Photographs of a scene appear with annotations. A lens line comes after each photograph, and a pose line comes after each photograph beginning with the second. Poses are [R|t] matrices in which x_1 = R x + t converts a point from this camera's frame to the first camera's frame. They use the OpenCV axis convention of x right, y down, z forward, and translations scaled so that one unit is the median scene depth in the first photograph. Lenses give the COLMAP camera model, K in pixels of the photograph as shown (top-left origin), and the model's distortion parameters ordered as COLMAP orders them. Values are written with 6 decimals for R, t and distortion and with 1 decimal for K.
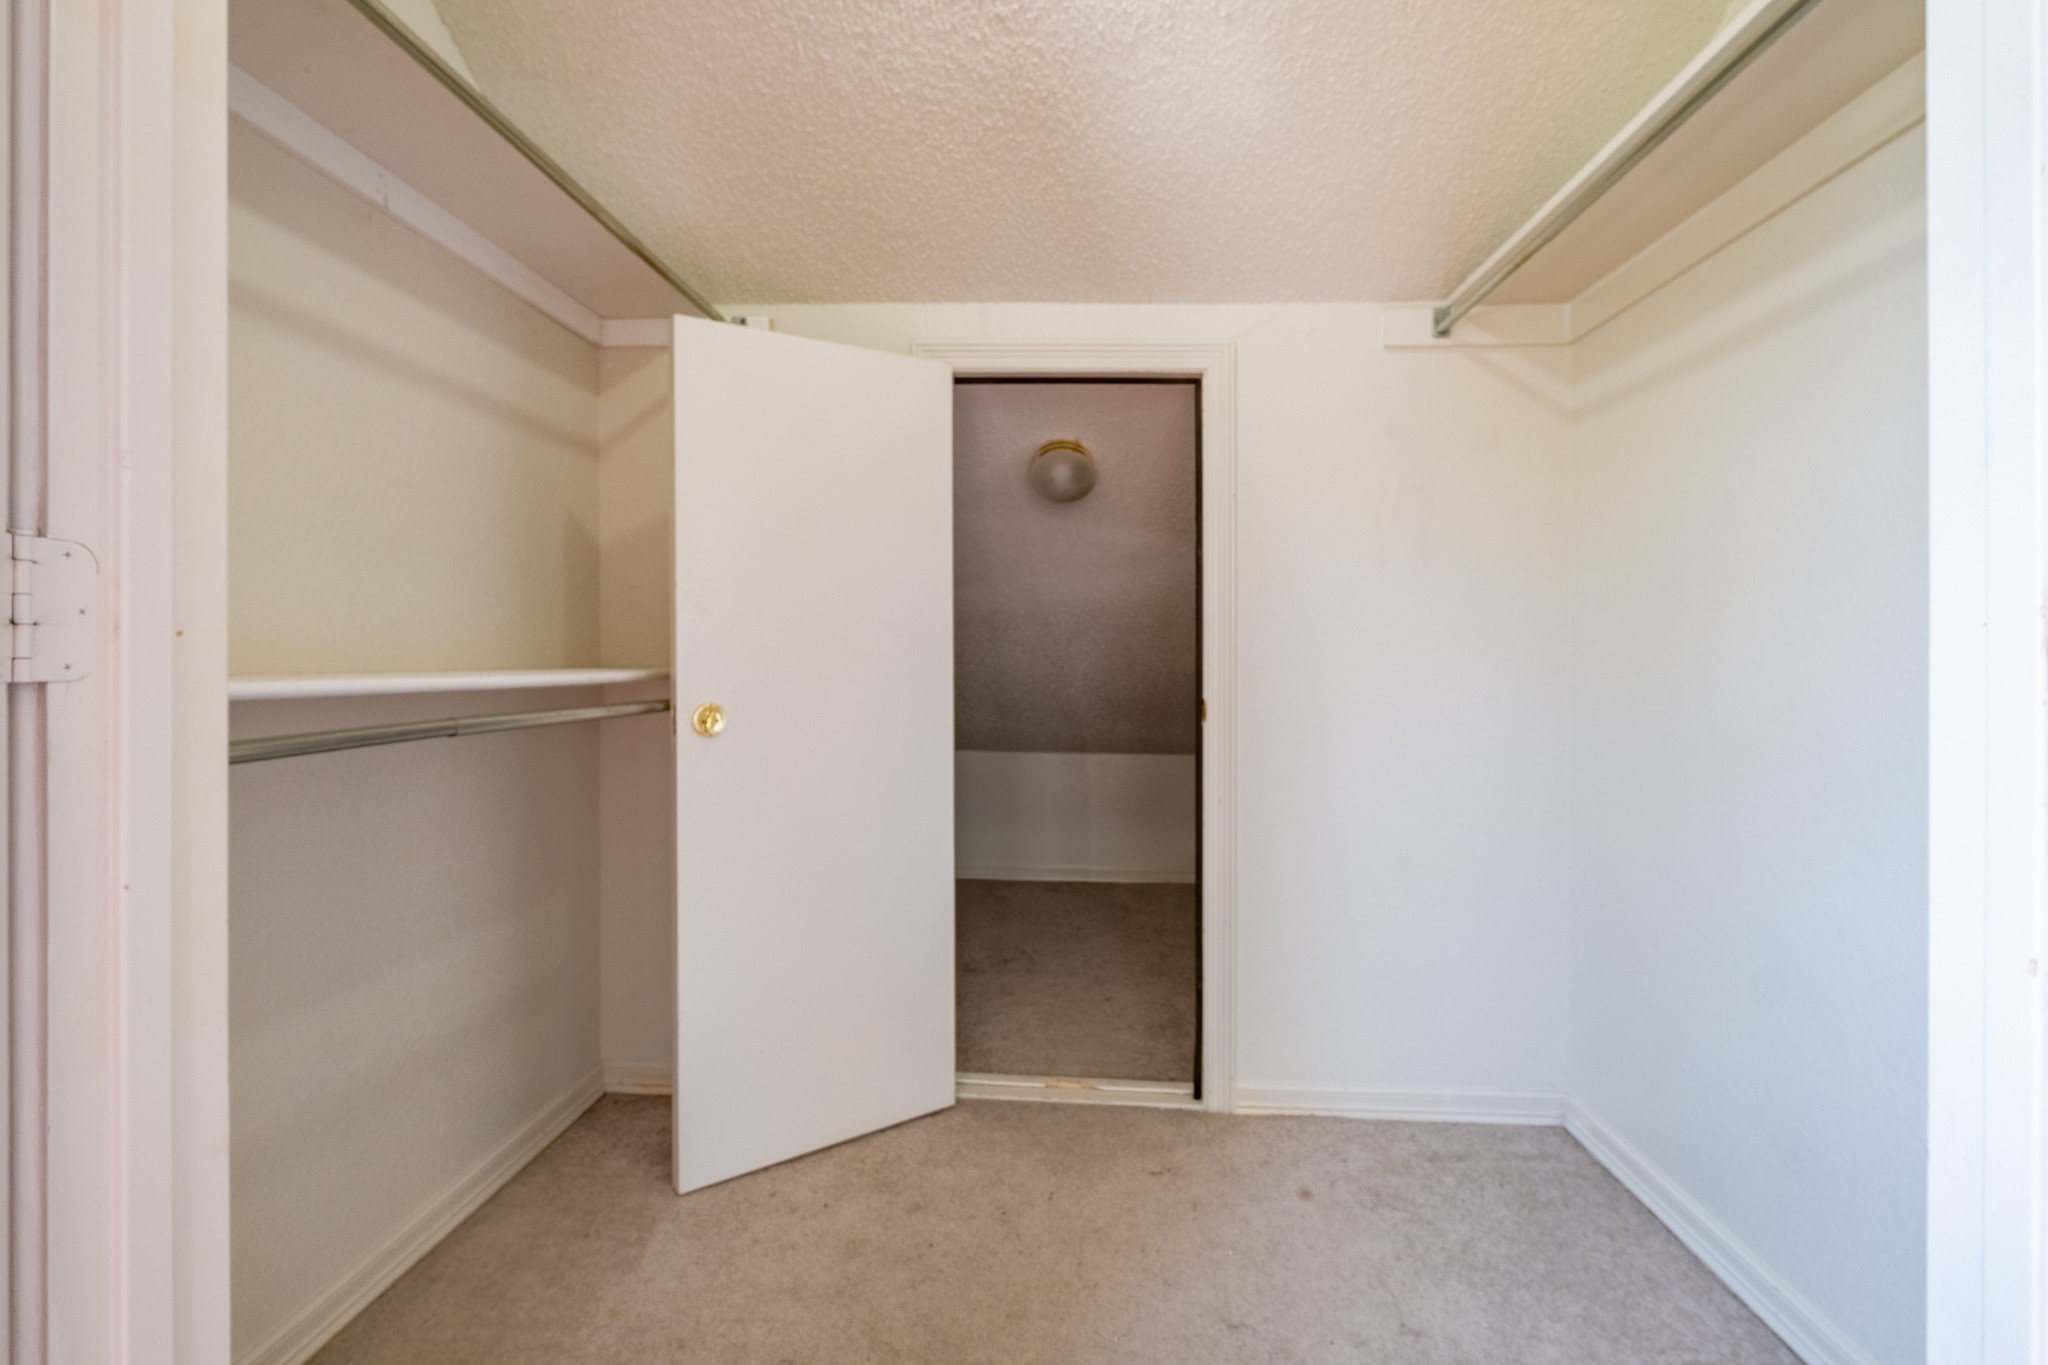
lens RADIAL K [[919.5, 0, 1024.1], [0, 919.5, 673.9], [0, 0, 1]] dist [0.012977, -0.004827]
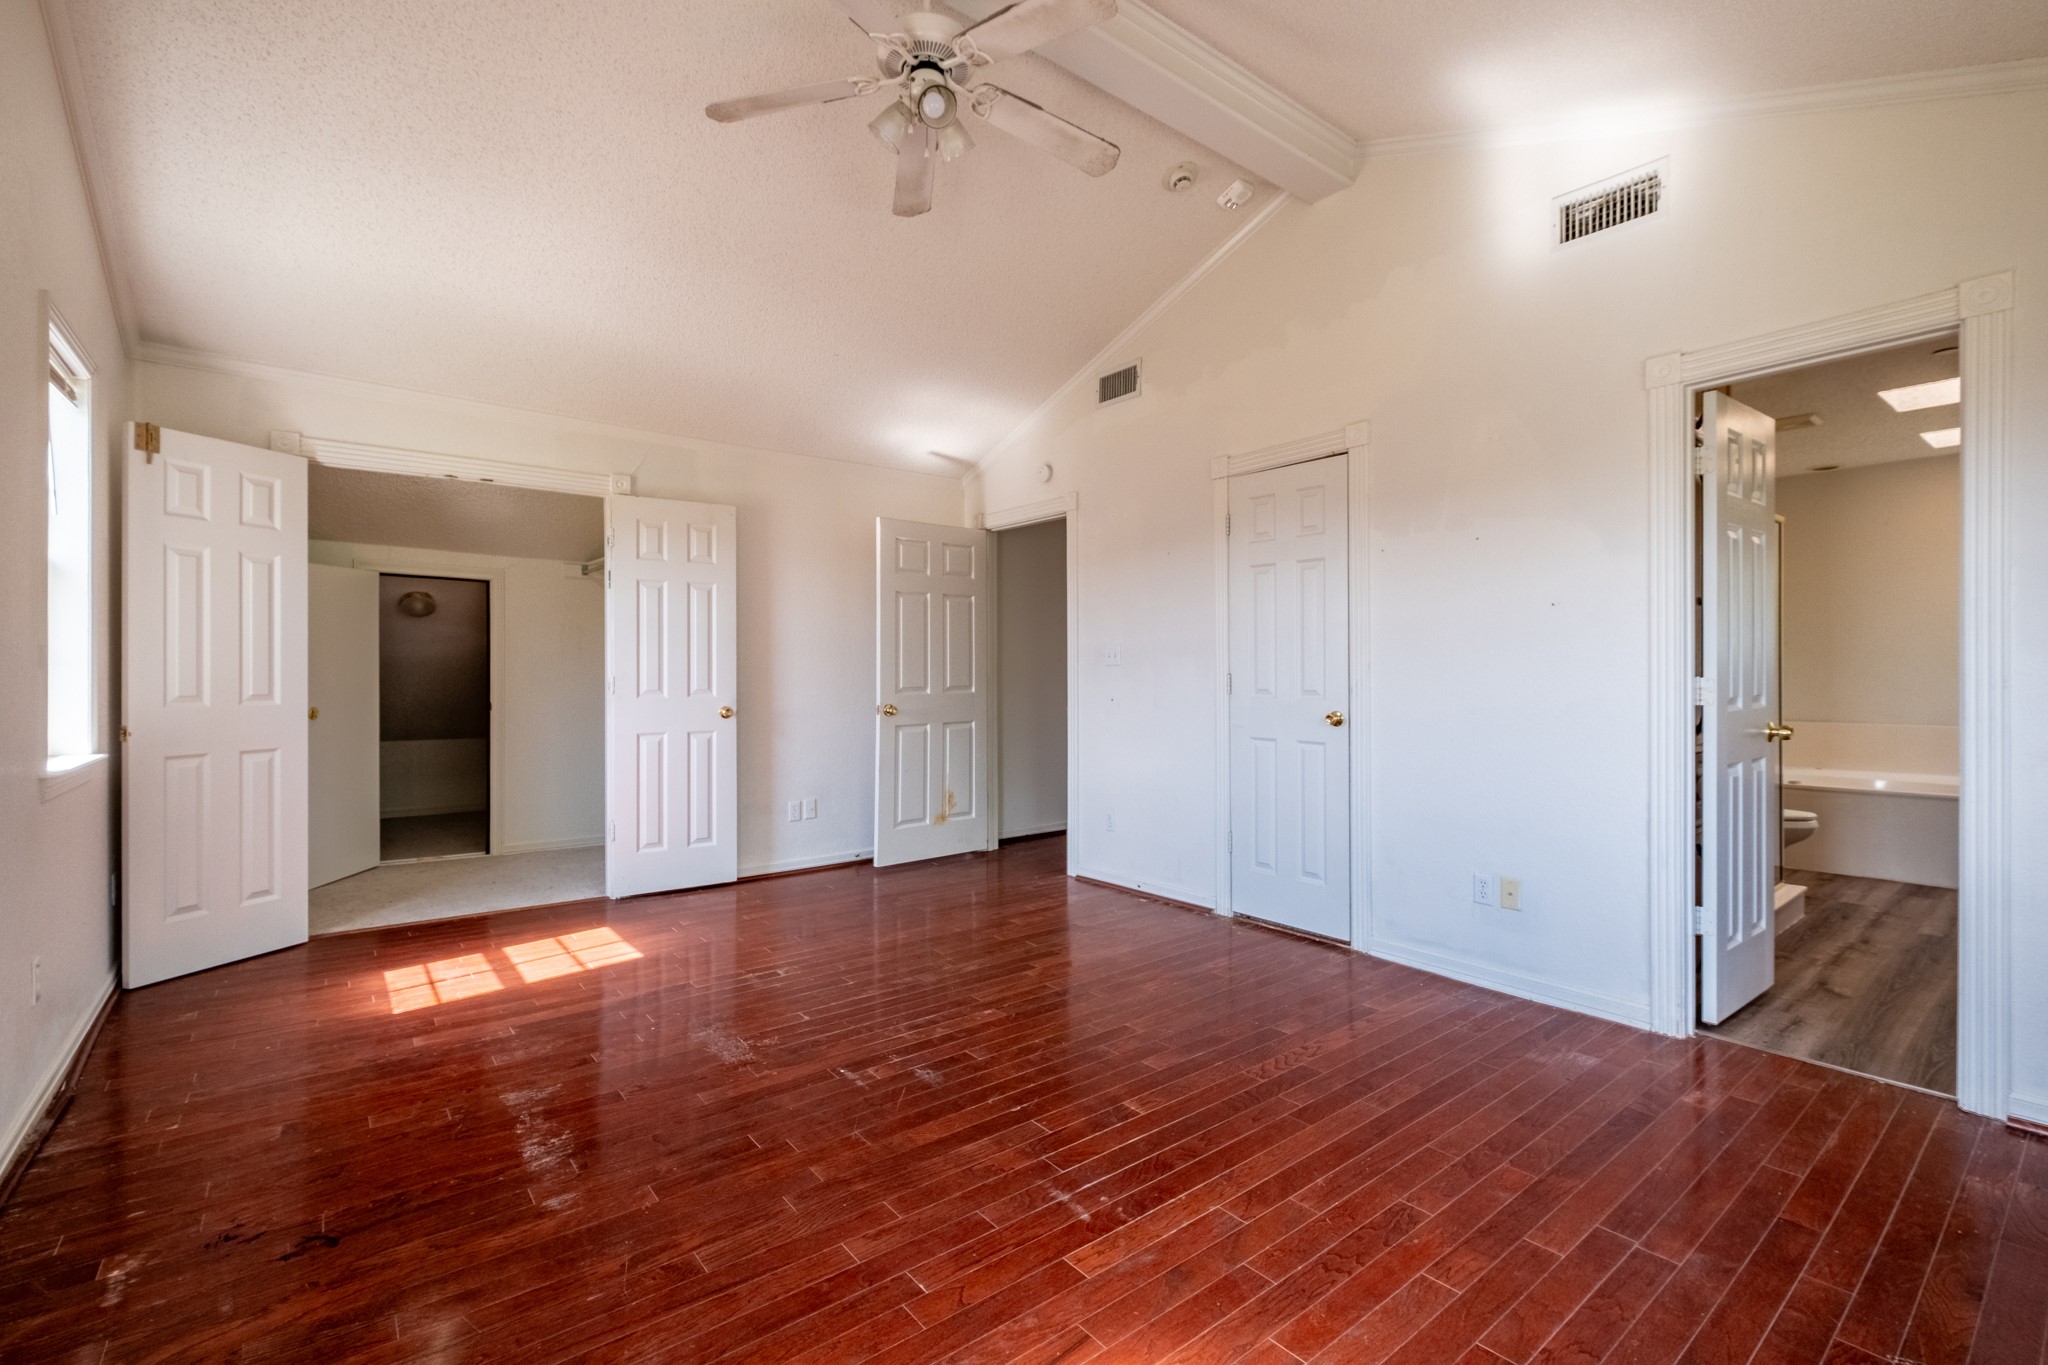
lens RADIAL K [[919.5, 0, 1023.9], [0, 919.5, 673.6], [0, 0, 1]] dist [0.012977, -0.004827]
pose [[0.749745, 0.001270, 0.661725, -0.380593], [0.003184, 0.999980, -0.005526, -0.039028], [-0.661719, 0.006250, 0.749726, -1.856083]]
